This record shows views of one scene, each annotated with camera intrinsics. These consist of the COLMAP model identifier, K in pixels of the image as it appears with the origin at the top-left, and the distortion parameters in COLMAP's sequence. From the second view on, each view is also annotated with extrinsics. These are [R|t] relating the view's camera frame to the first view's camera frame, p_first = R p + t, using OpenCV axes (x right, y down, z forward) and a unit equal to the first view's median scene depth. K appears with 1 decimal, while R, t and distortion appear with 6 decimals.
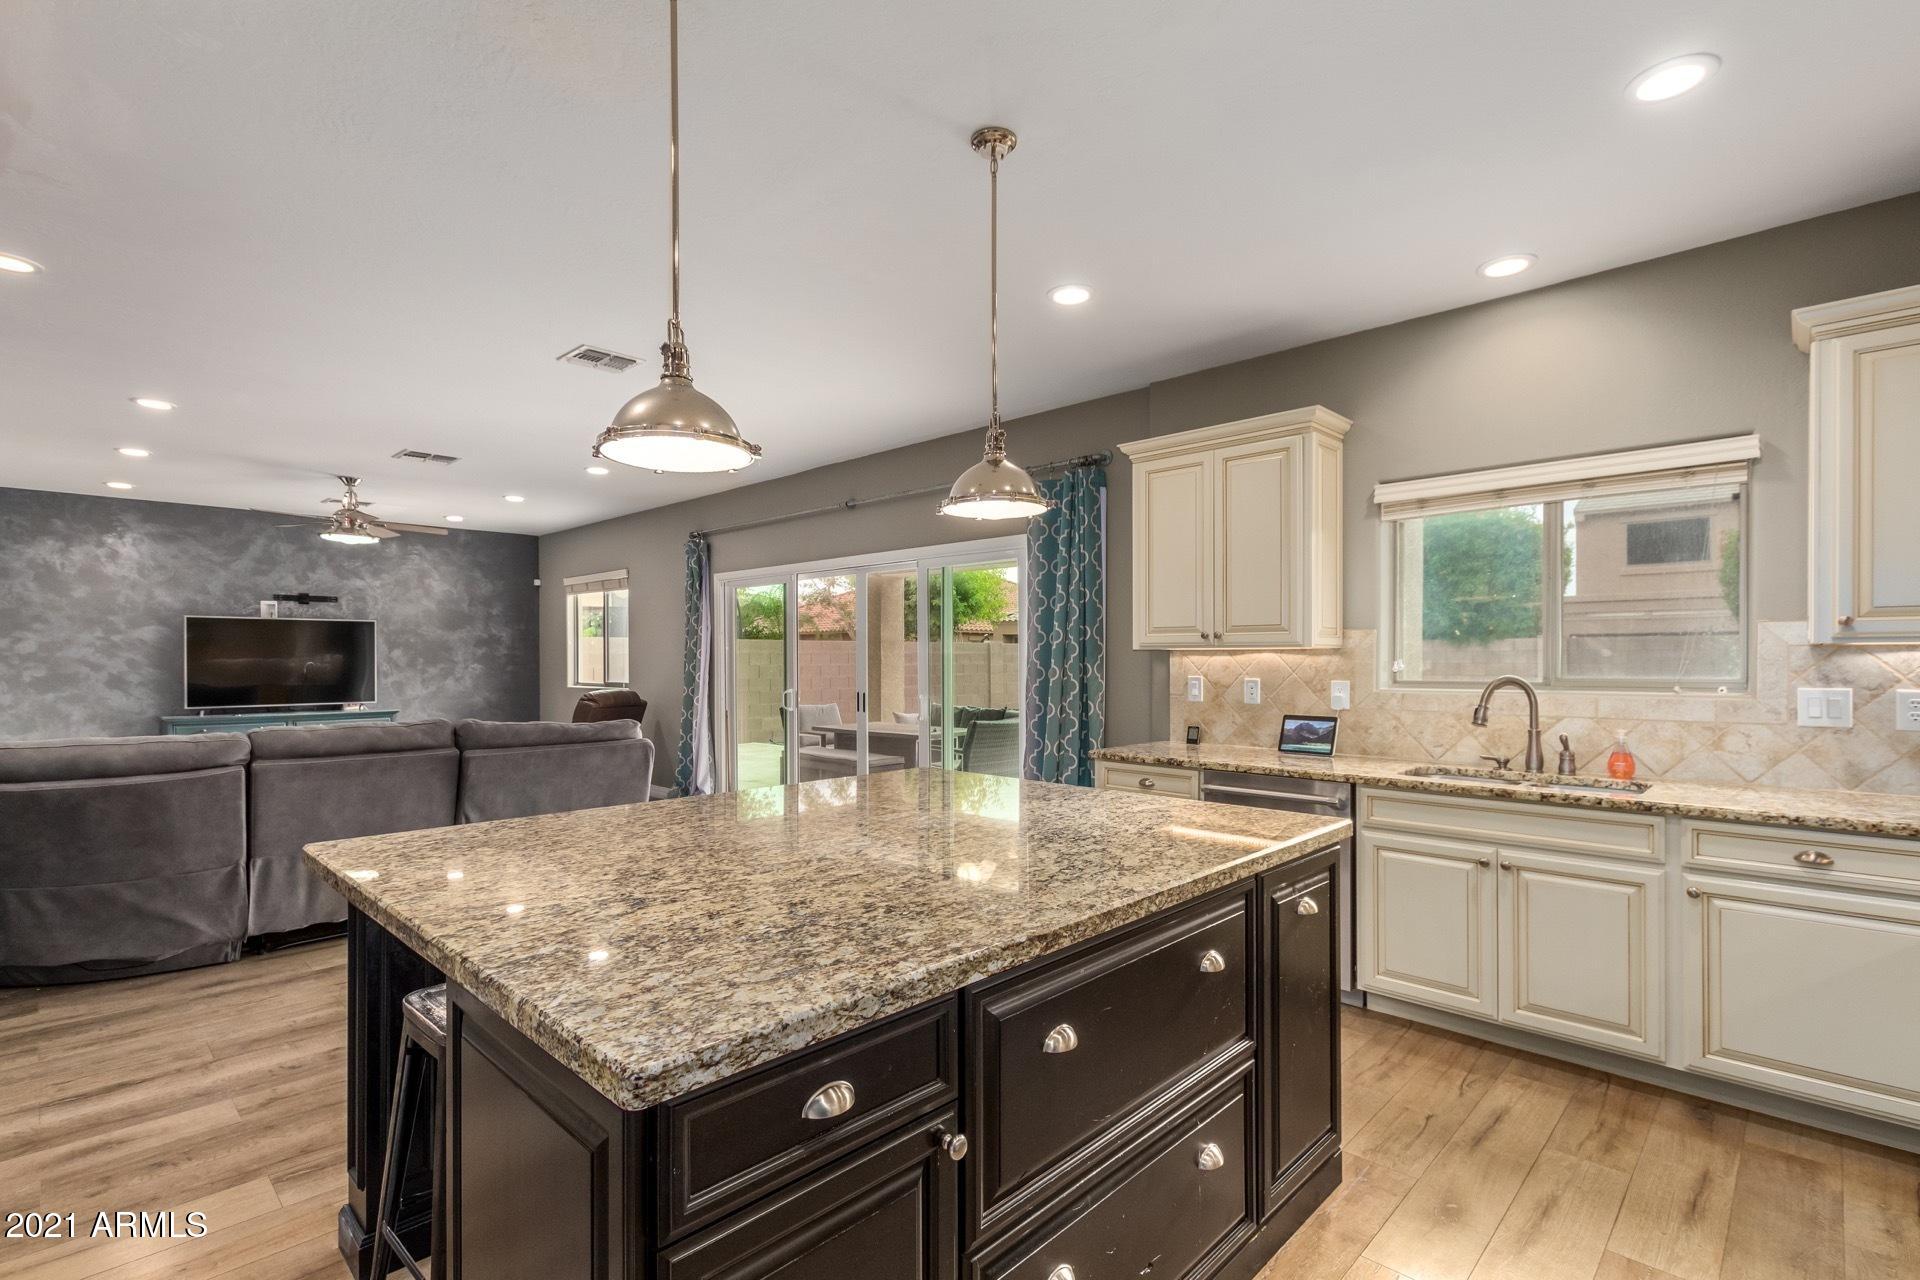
lens RADIAL K [[891.7, 0, 968.2], [0, 891.7, 668.3], [0, 0, 1]] dist [0.002885, -0.000151]
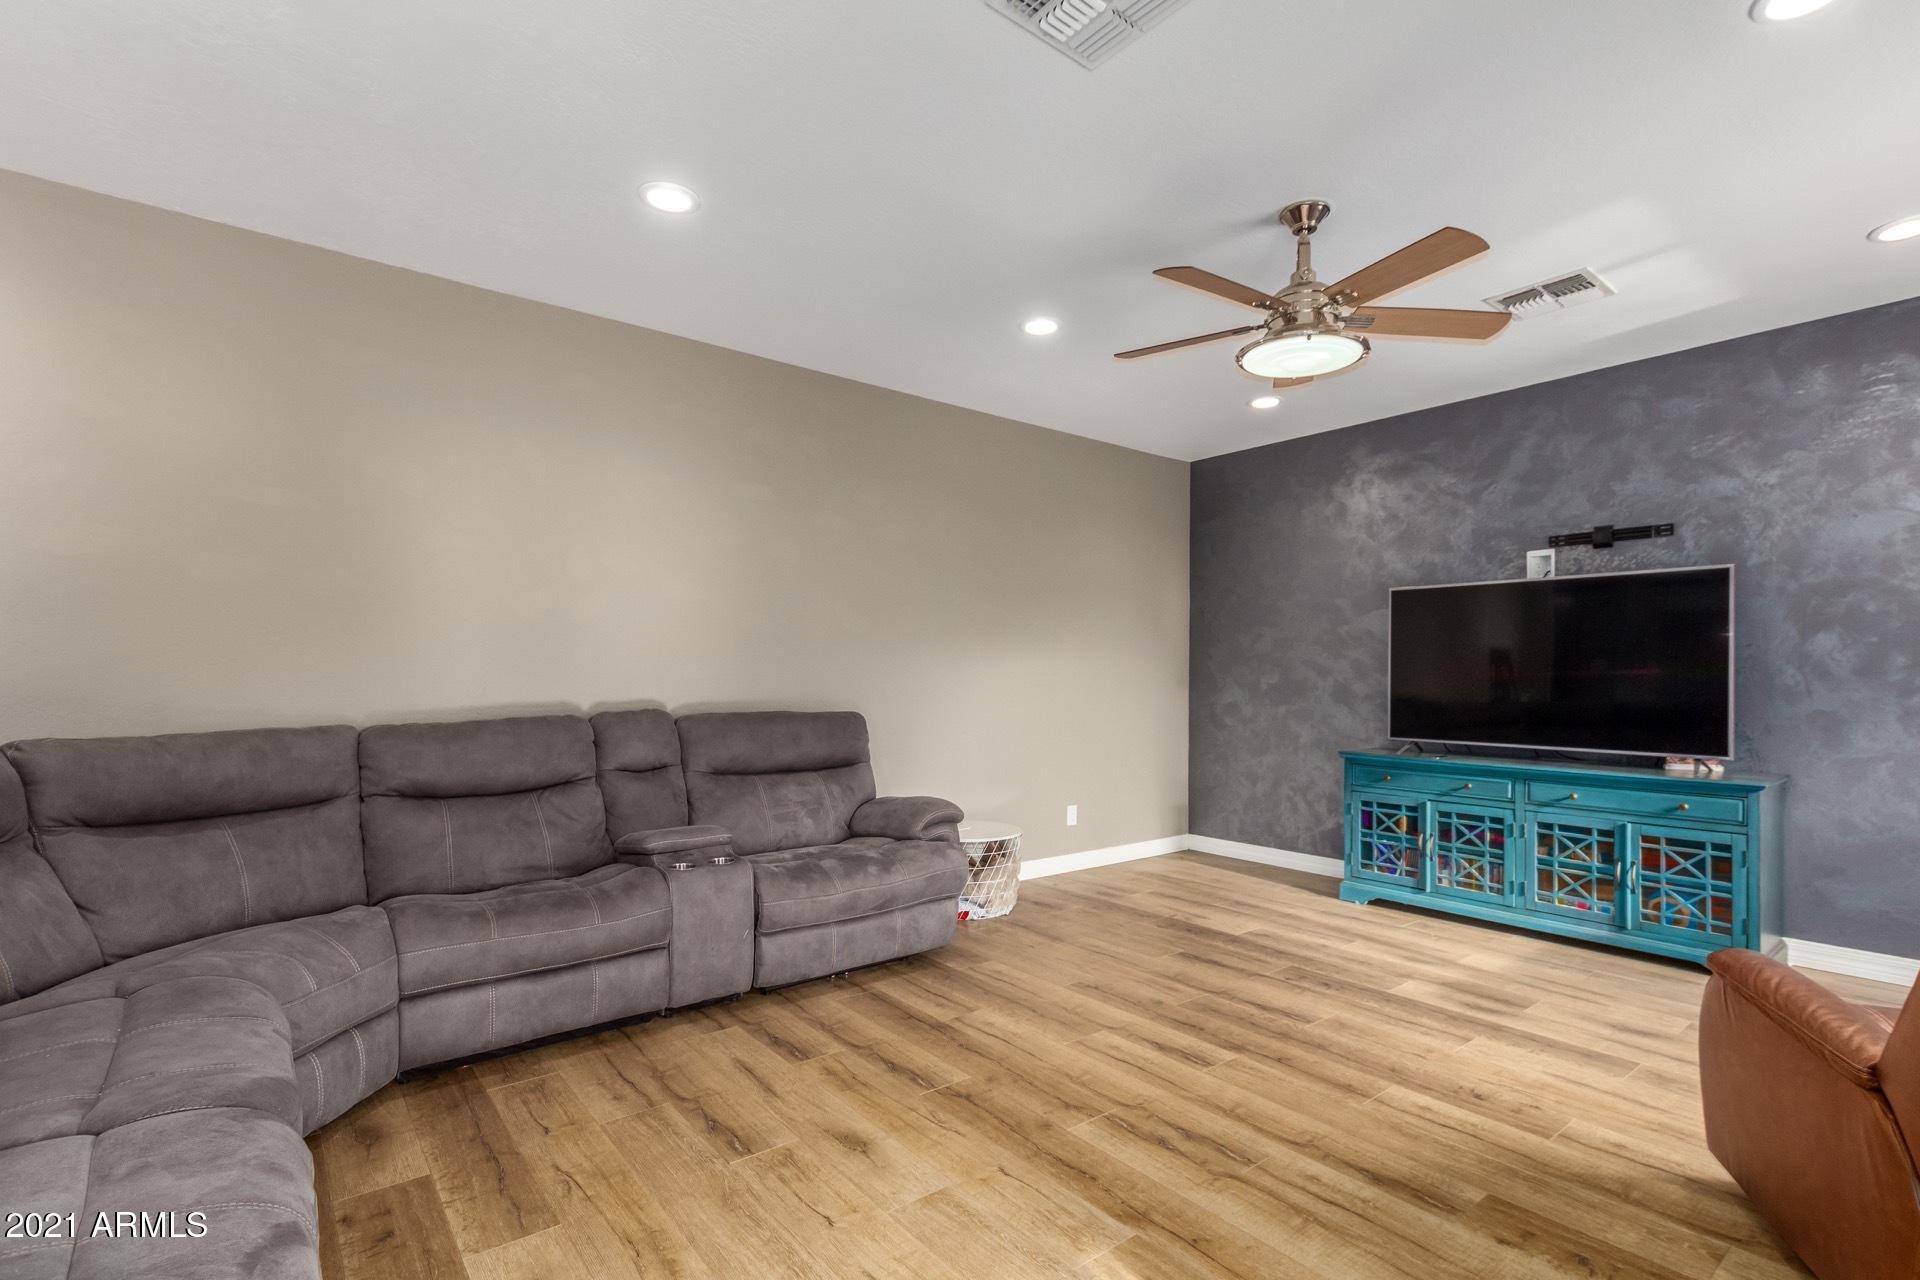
lens RADIAL K [[891.7, 0, 968.2], [0, 891.7, 668.3], [0, 0, 1]] dist [0.002885, -0.000151]
pose [[-0.125771, -0.008313, -0.992025, -0.236639], [-0.018743, 0.999806, -0.006002, 0.005645], [0.991882, 0.017839, -0.125902, 0.818439]]
